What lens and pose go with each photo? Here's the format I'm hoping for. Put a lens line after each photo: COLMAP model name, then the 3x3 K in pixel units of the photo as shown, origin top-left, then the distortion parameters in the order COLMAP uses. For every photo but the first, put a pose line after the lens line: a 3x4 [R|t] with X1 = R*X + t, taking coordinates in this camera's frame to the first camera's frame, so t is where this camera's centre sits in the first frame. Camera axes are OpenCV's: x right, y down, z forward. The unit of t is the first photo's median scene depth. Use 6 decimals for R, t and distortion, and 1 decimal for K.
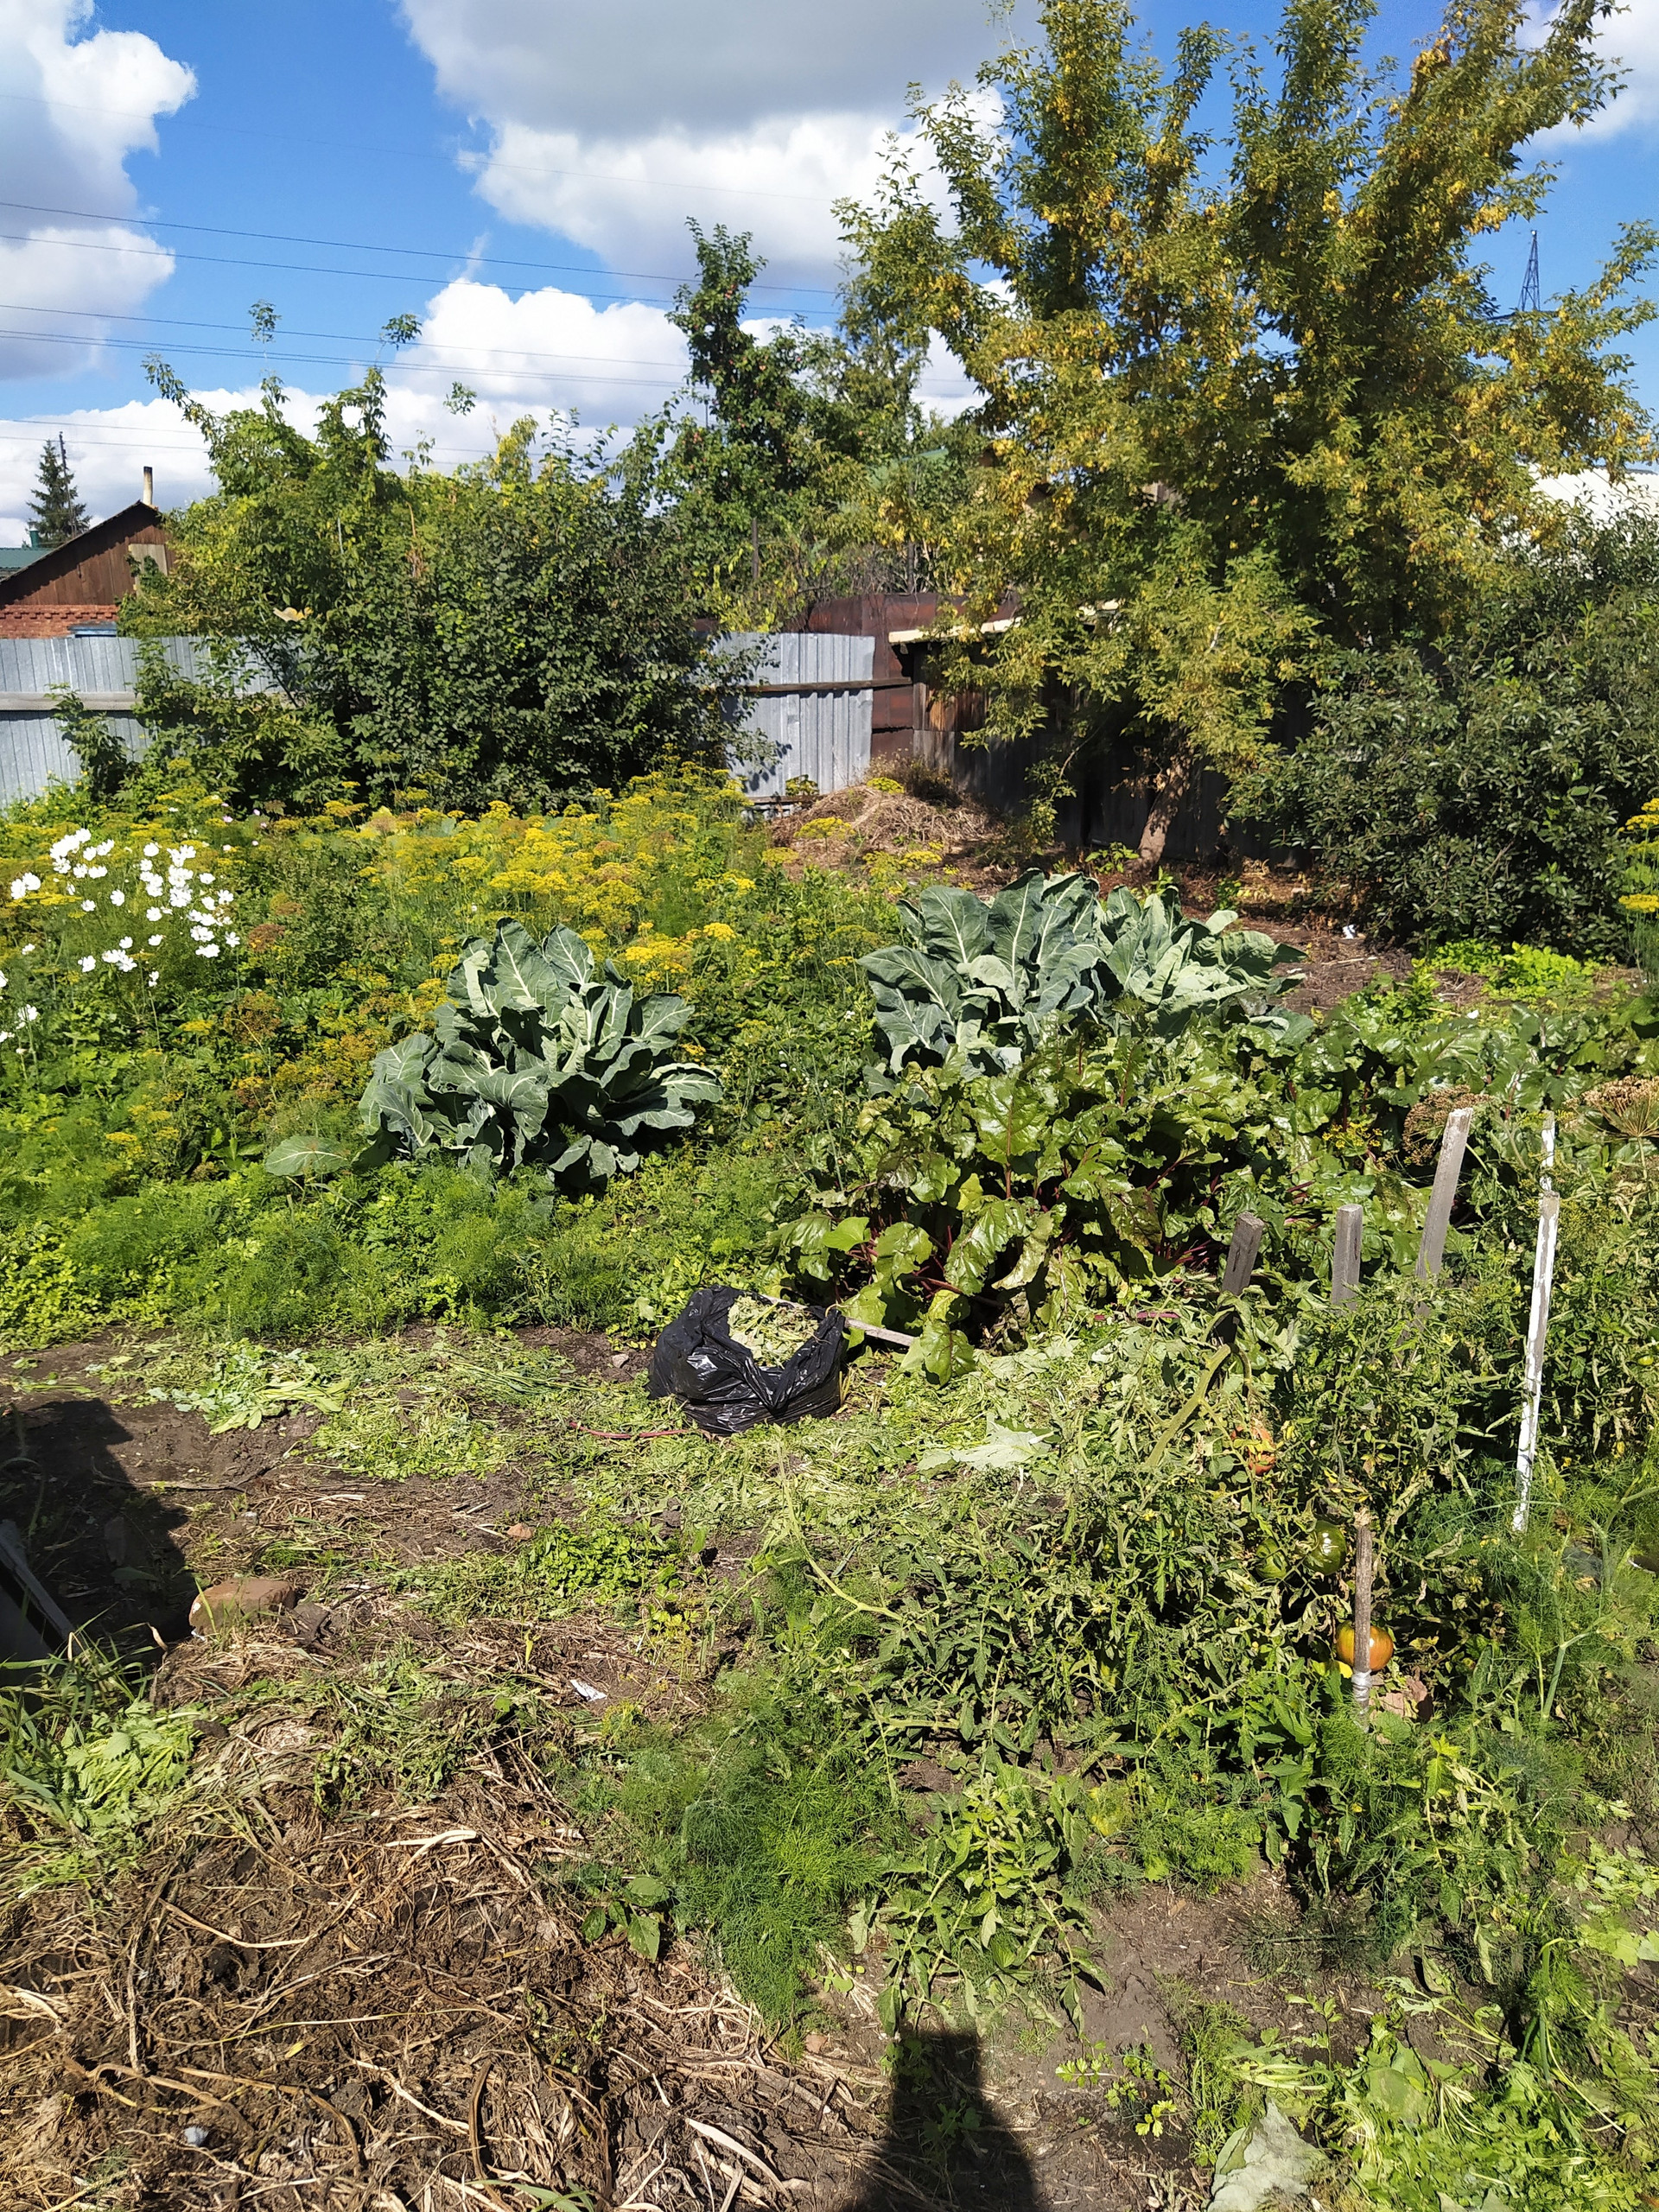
lens RADIAL K [[1646.5, 0, 839.4], [0, 1646.5, 1106.2], [0, 0, 1]] dist [0.097949, -0.149378]
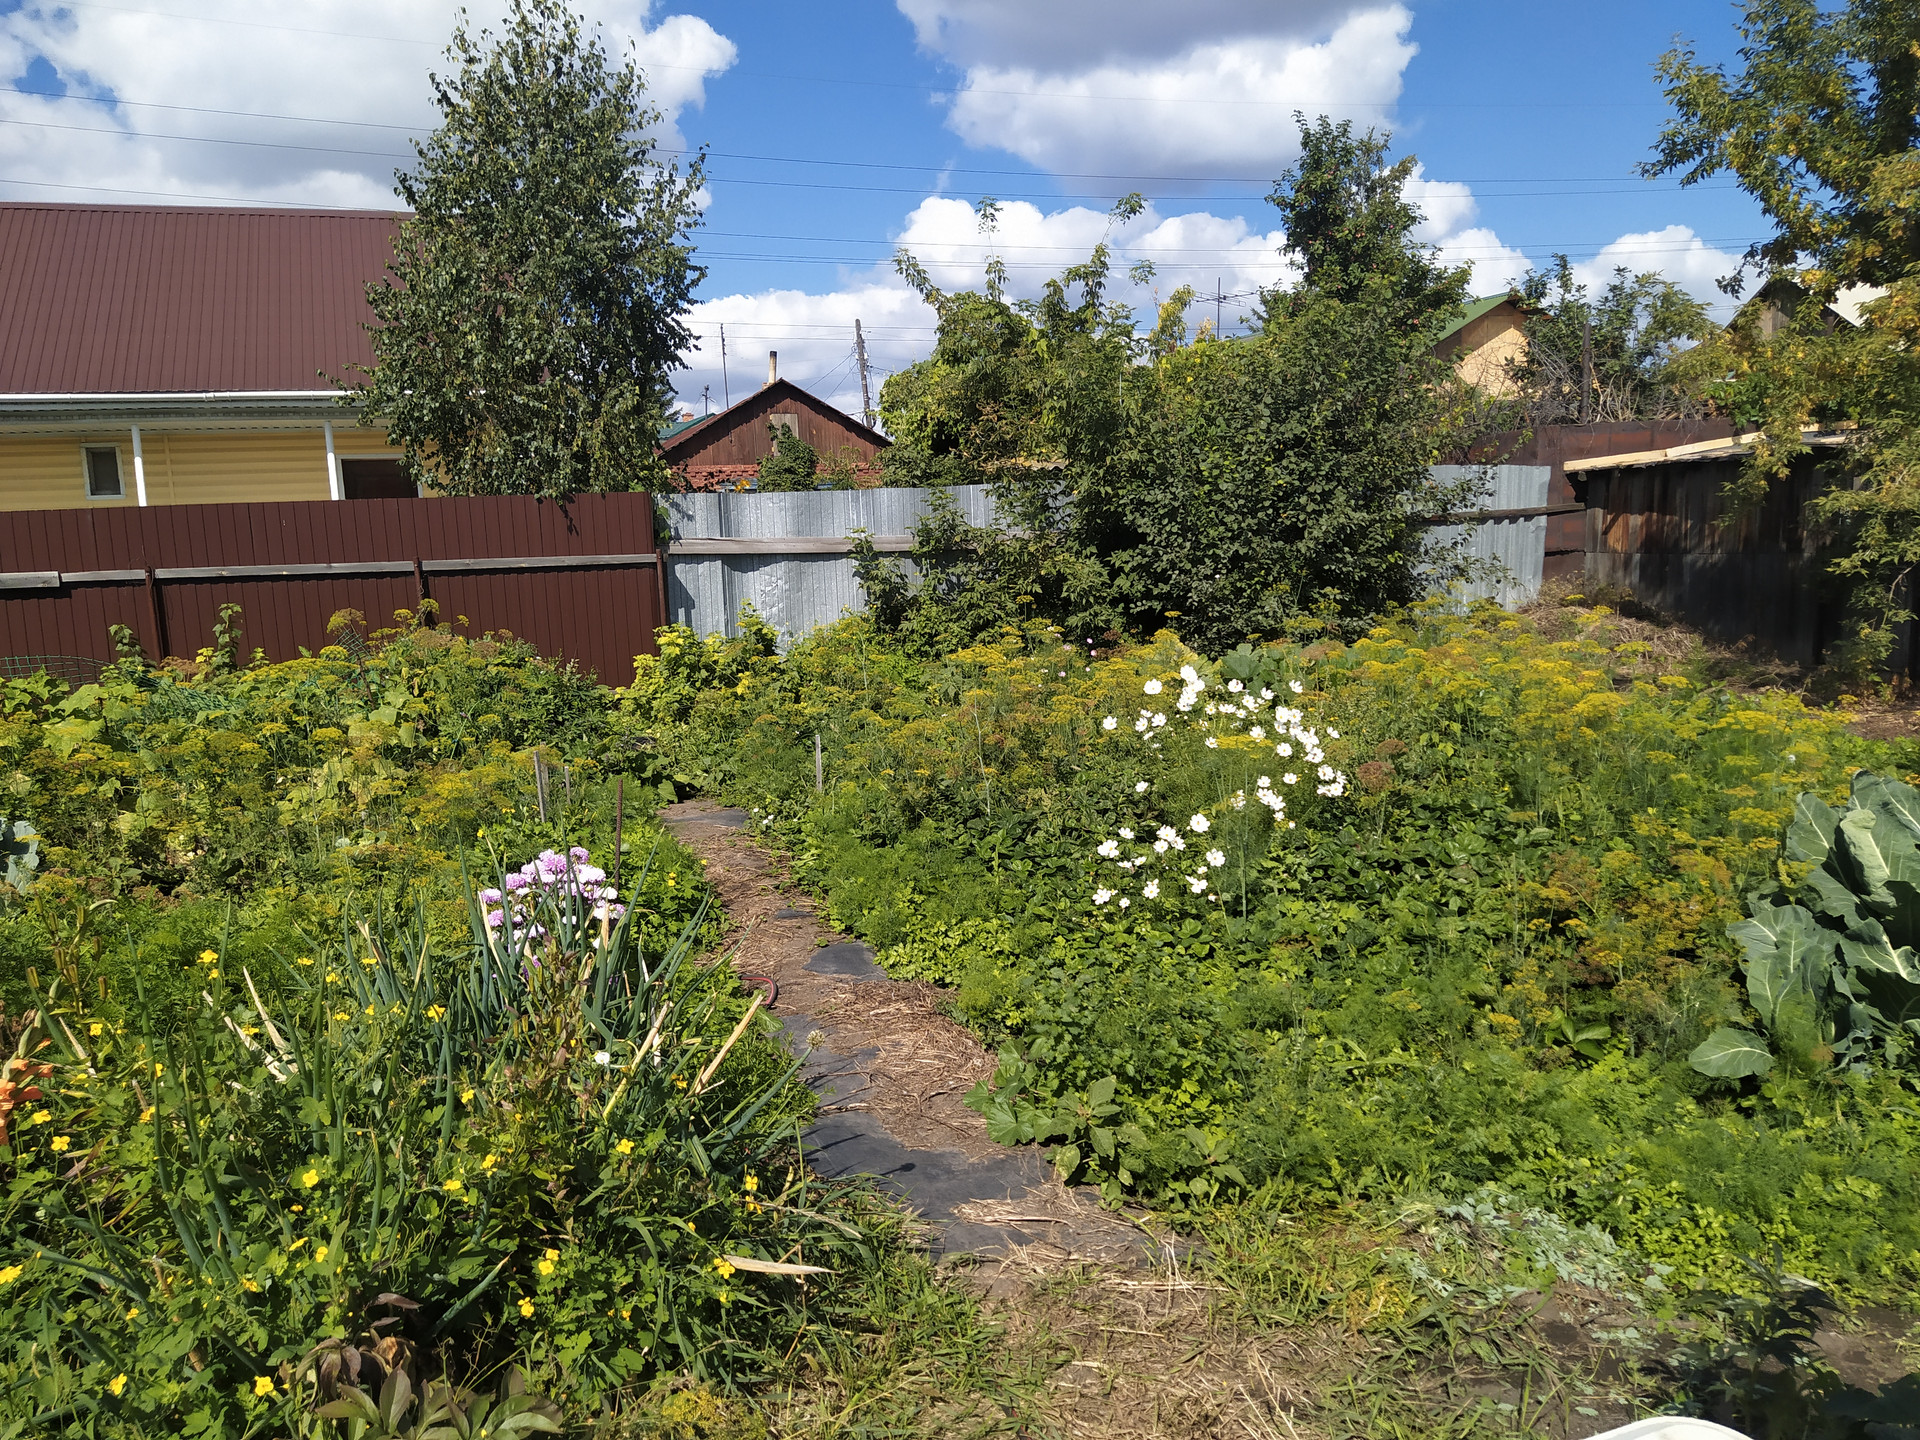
lens RADIAL K [[1457.3, 0, 962.3], [0, 1457.3, 748.5], [0, 0, 1]] dist [0.044275, -0.056120]
pose [[0.986787, 0.004788, -0.161951, -0.408996], [-0.020086, 0.995467, -0.092958, -0.026426], [0.160772, 0.094983, 0.982411, 0.102685]]
